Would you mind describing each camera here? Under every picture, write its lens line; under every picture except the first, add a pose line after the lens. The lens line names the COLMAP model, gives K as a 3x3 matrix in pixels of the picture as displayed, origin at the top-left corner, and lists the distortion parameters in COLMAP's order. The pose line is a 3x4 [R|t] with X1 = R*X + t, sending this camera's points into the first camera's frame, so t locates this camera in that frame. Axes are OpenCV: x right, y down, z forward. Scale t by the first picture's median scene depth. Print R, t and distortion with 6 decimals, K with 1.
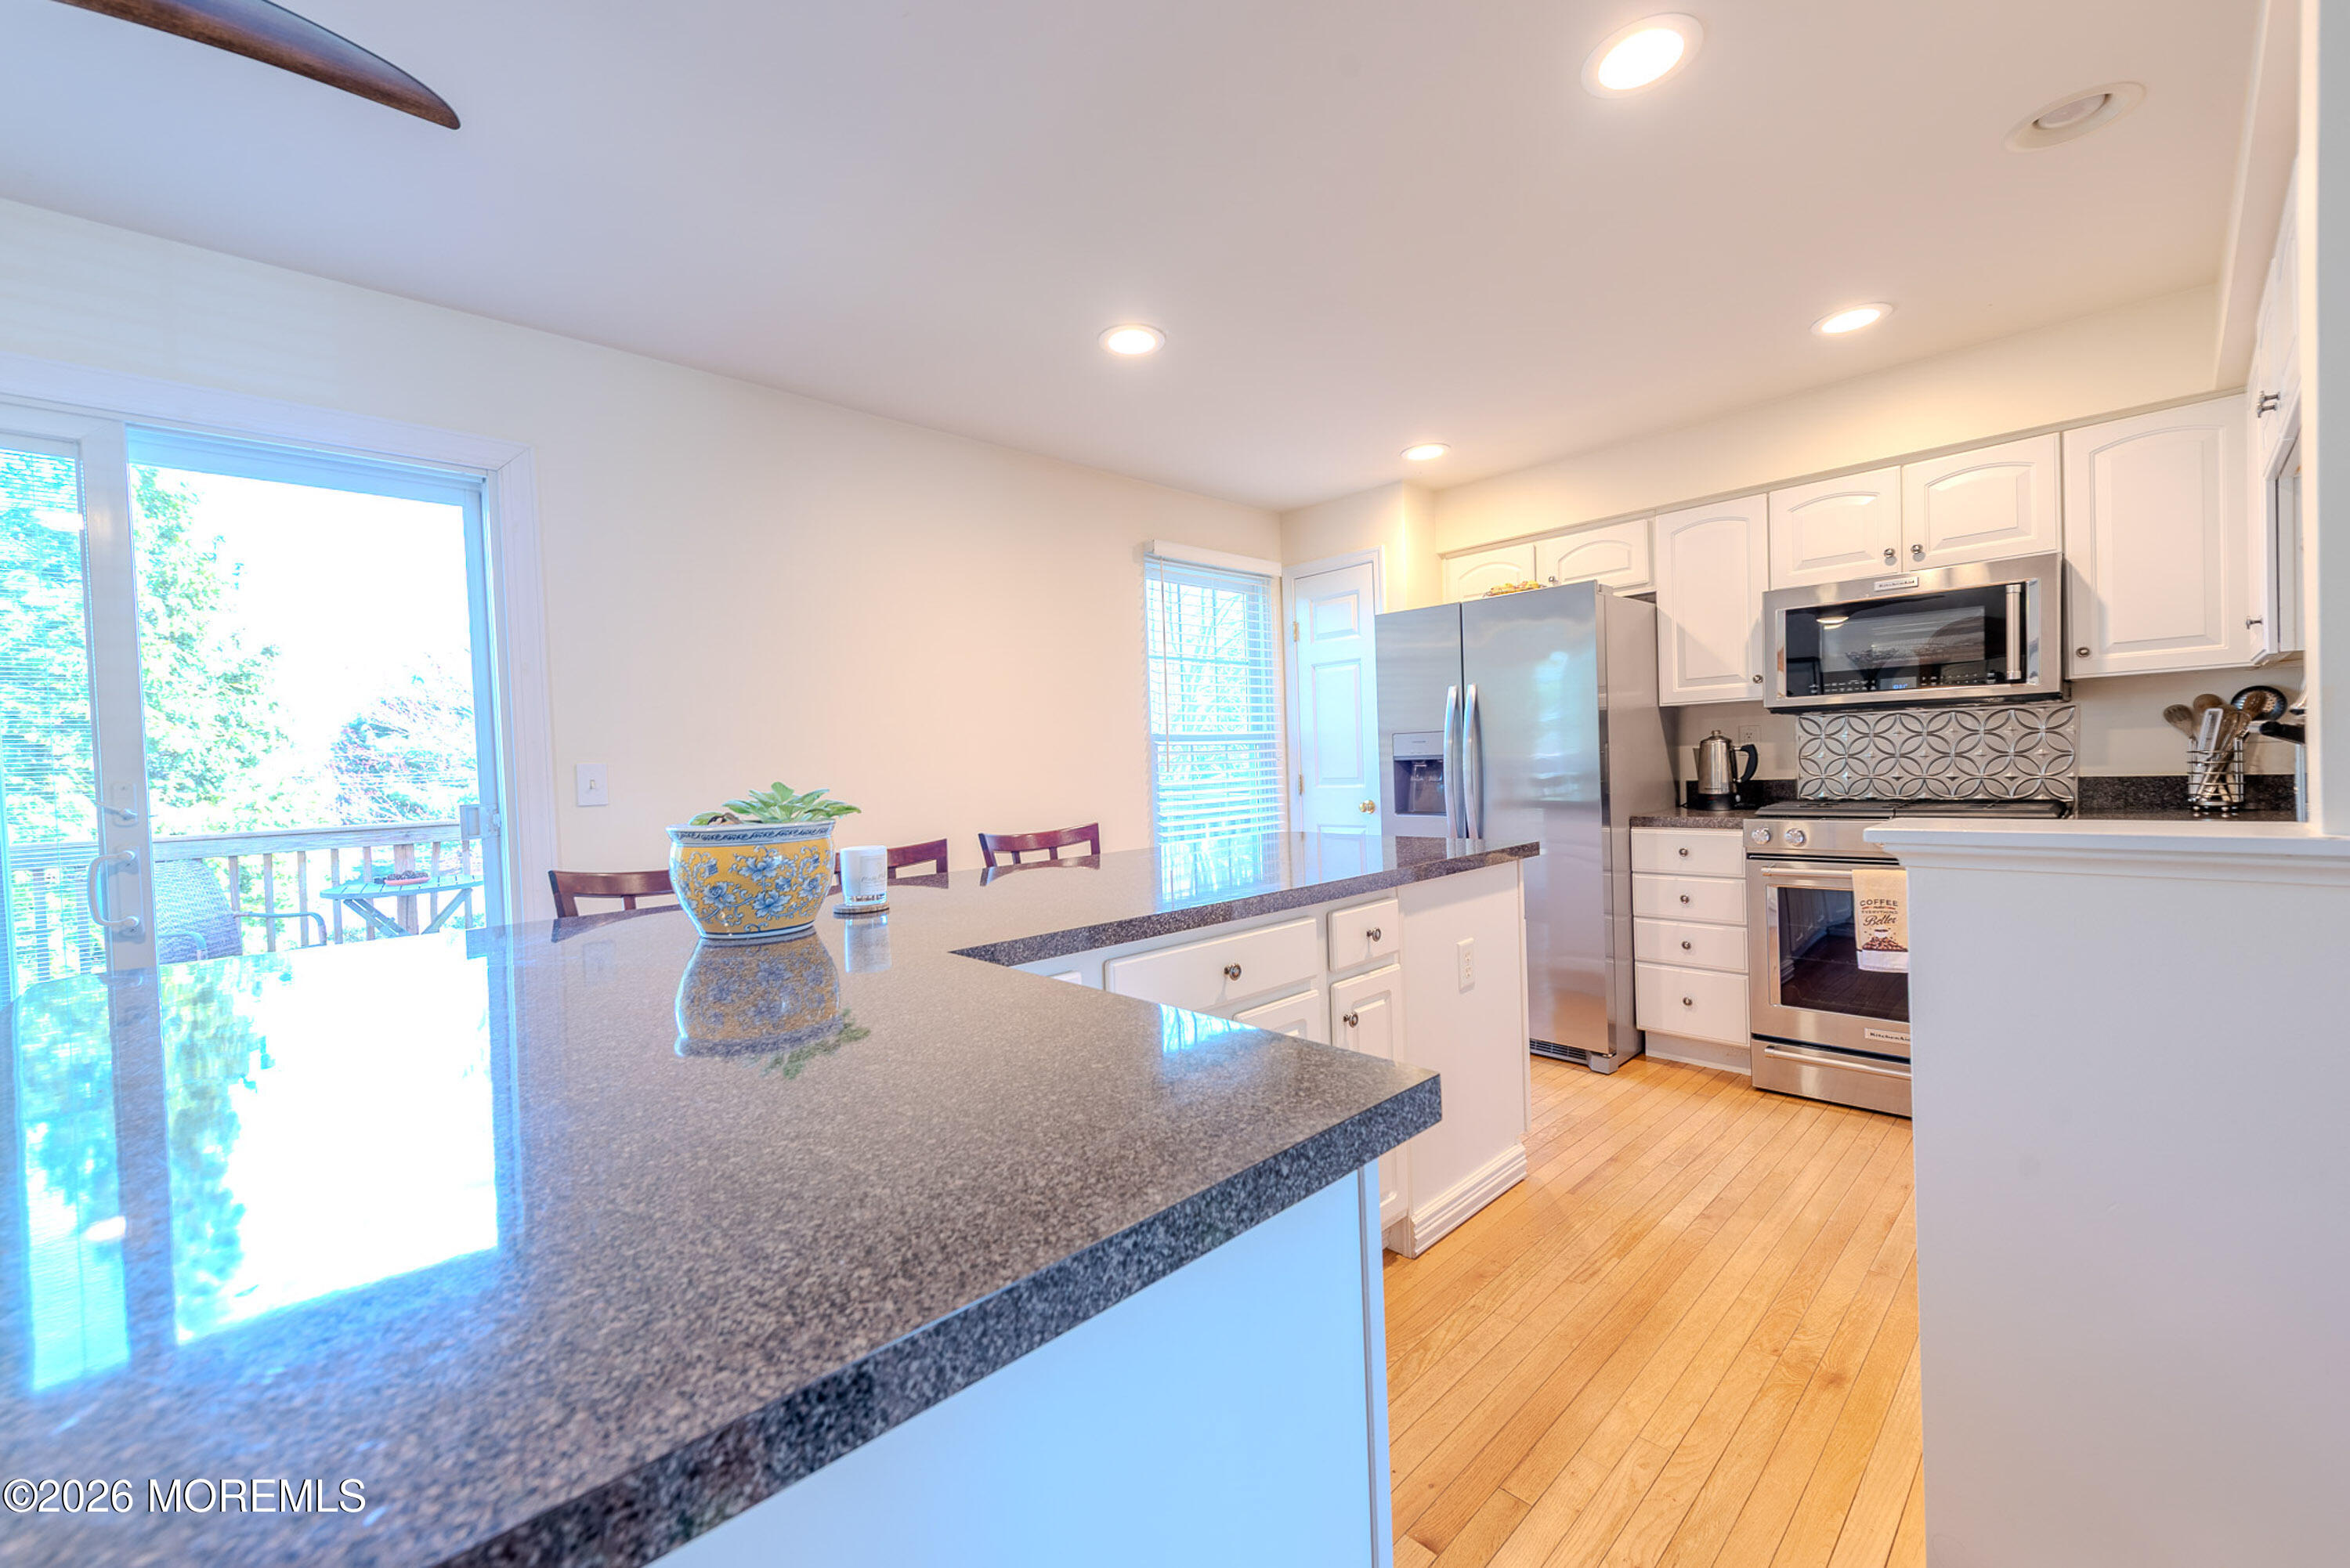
lens RADIAL K [[926.4, 0, 1175.0], [0, 926.4, 784.0], [0, 0, 1]] dist [0.010652, -0.000063]
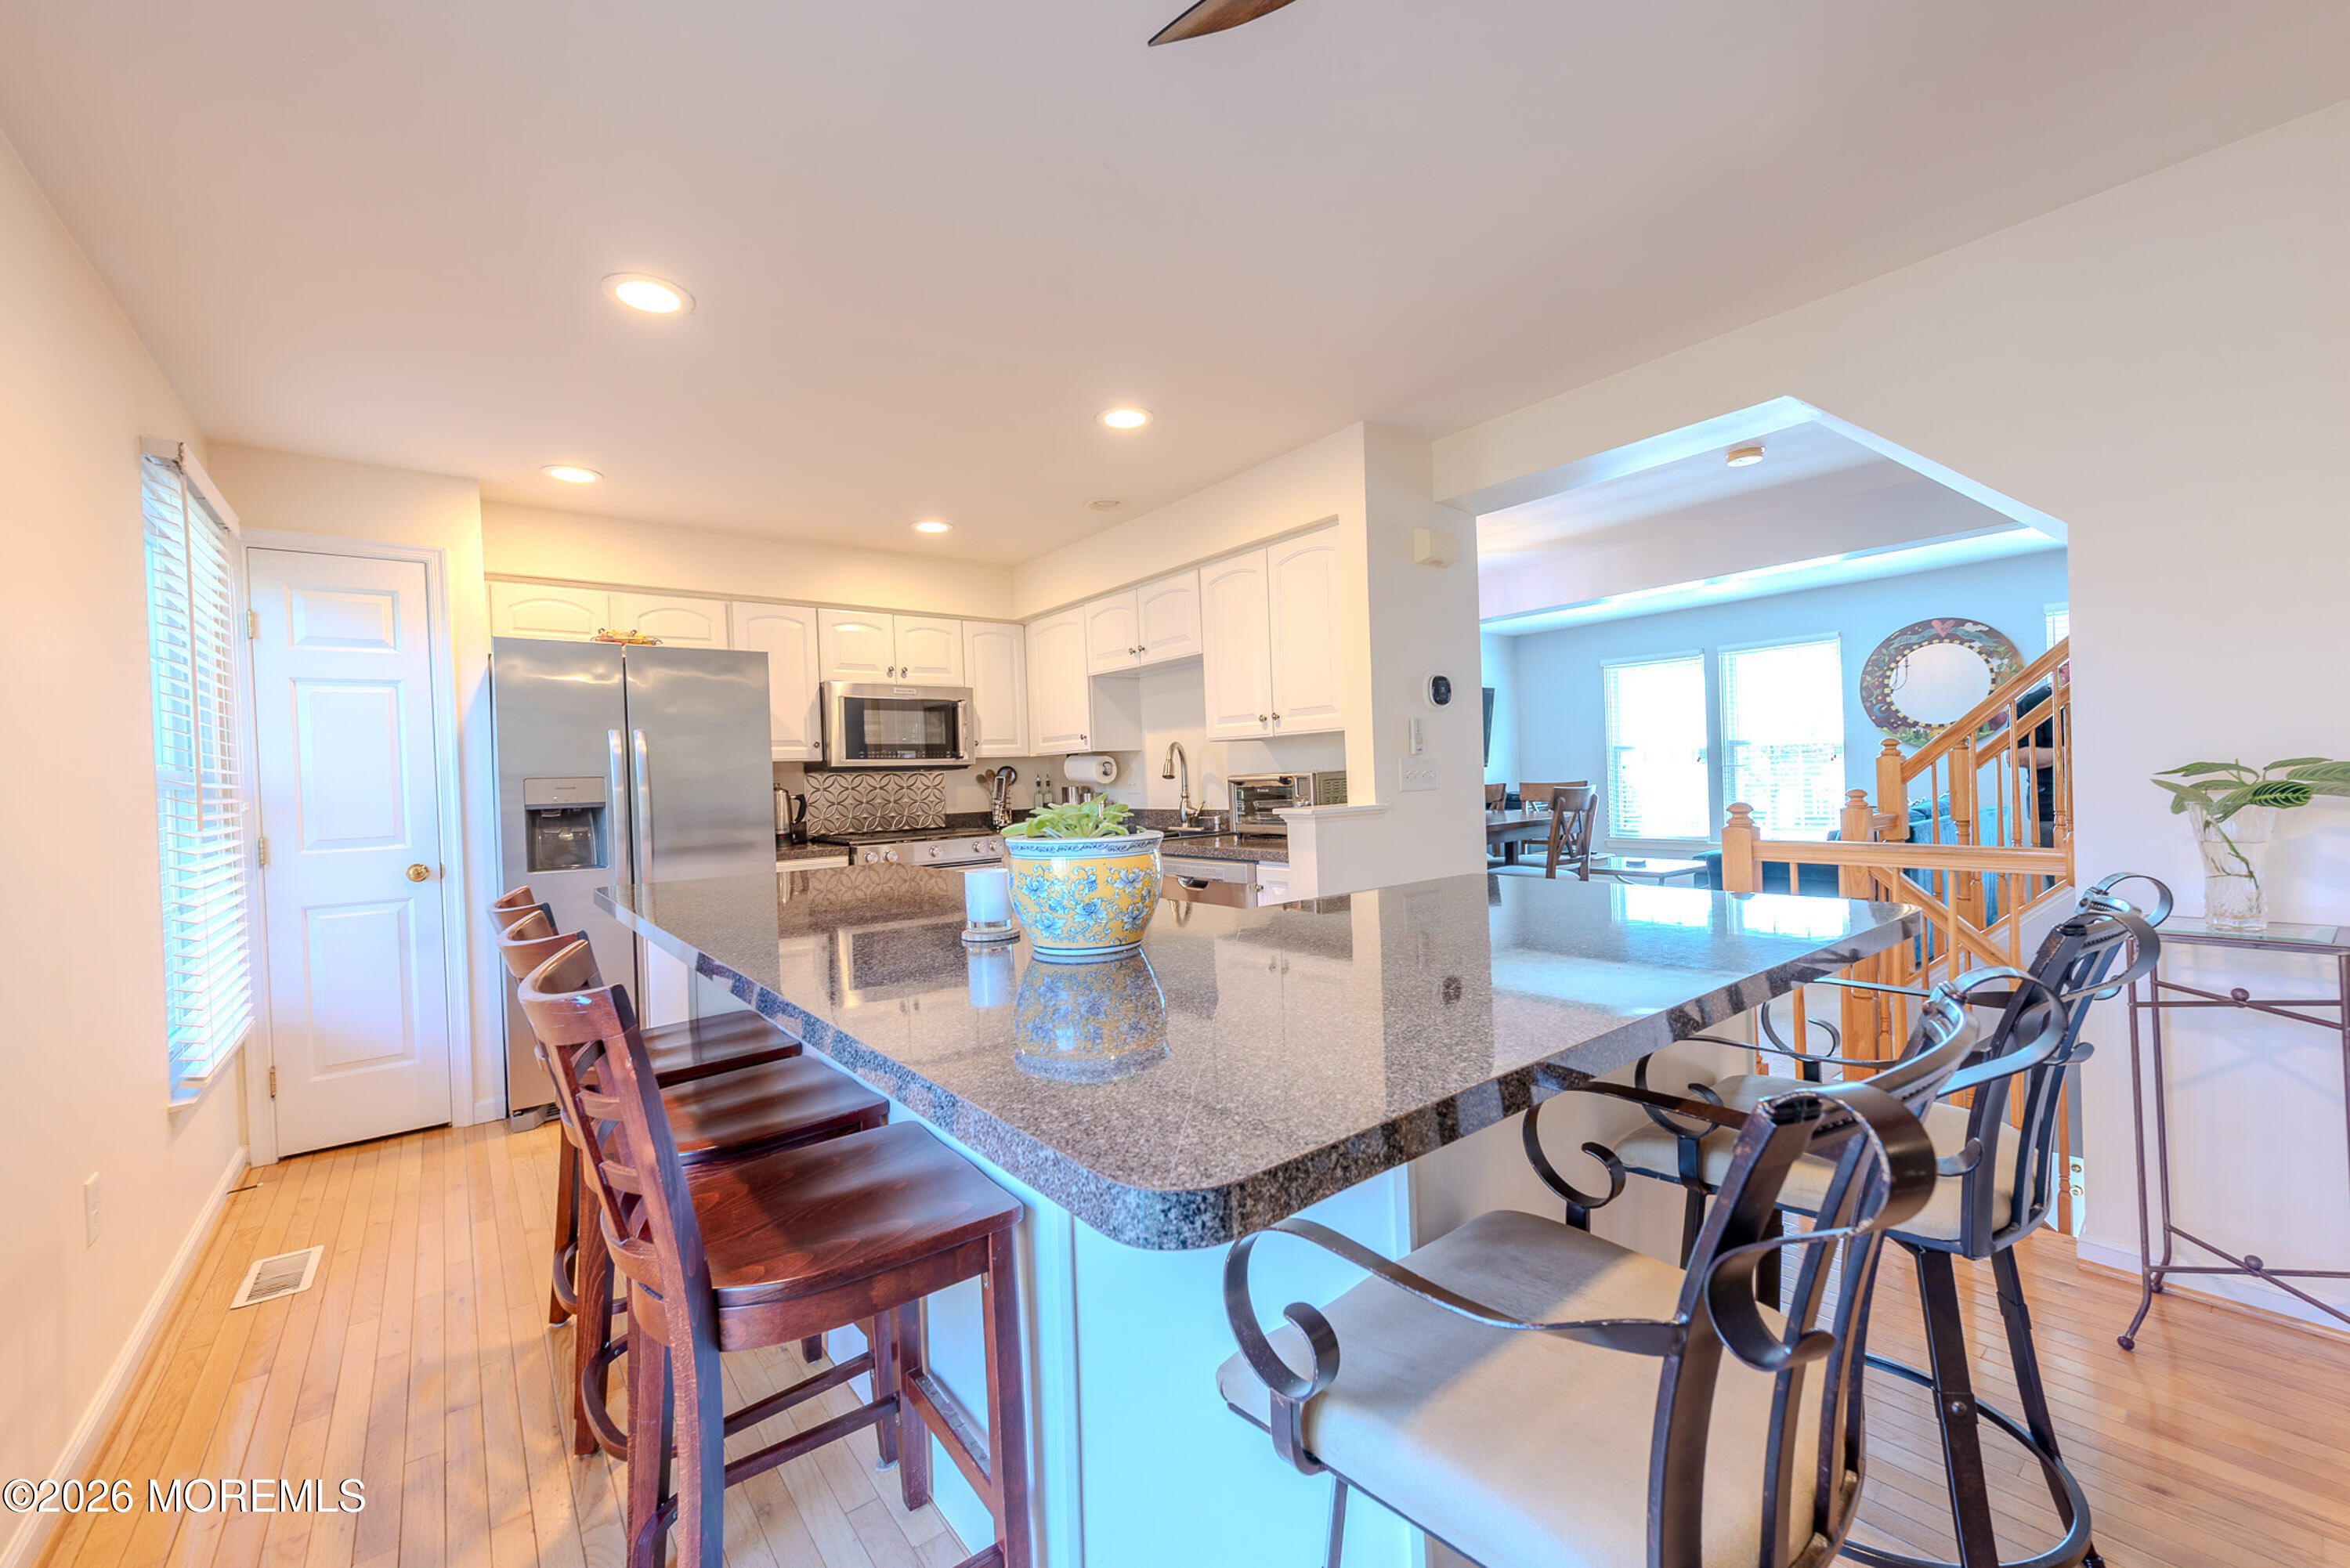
lens RADIAL K [[926.4, 0, 1175.0], [0, 926.4, 784.0], [0, 0, 1]] dist [0.010652, -0.000063]
pose [[0.085946, 0.025904, 0.995963, -0.691883], [0.057387, 0.997874, -0.030906, 0.014224], [-0.994646, 0.059812, 0.084277, 0.404902]]
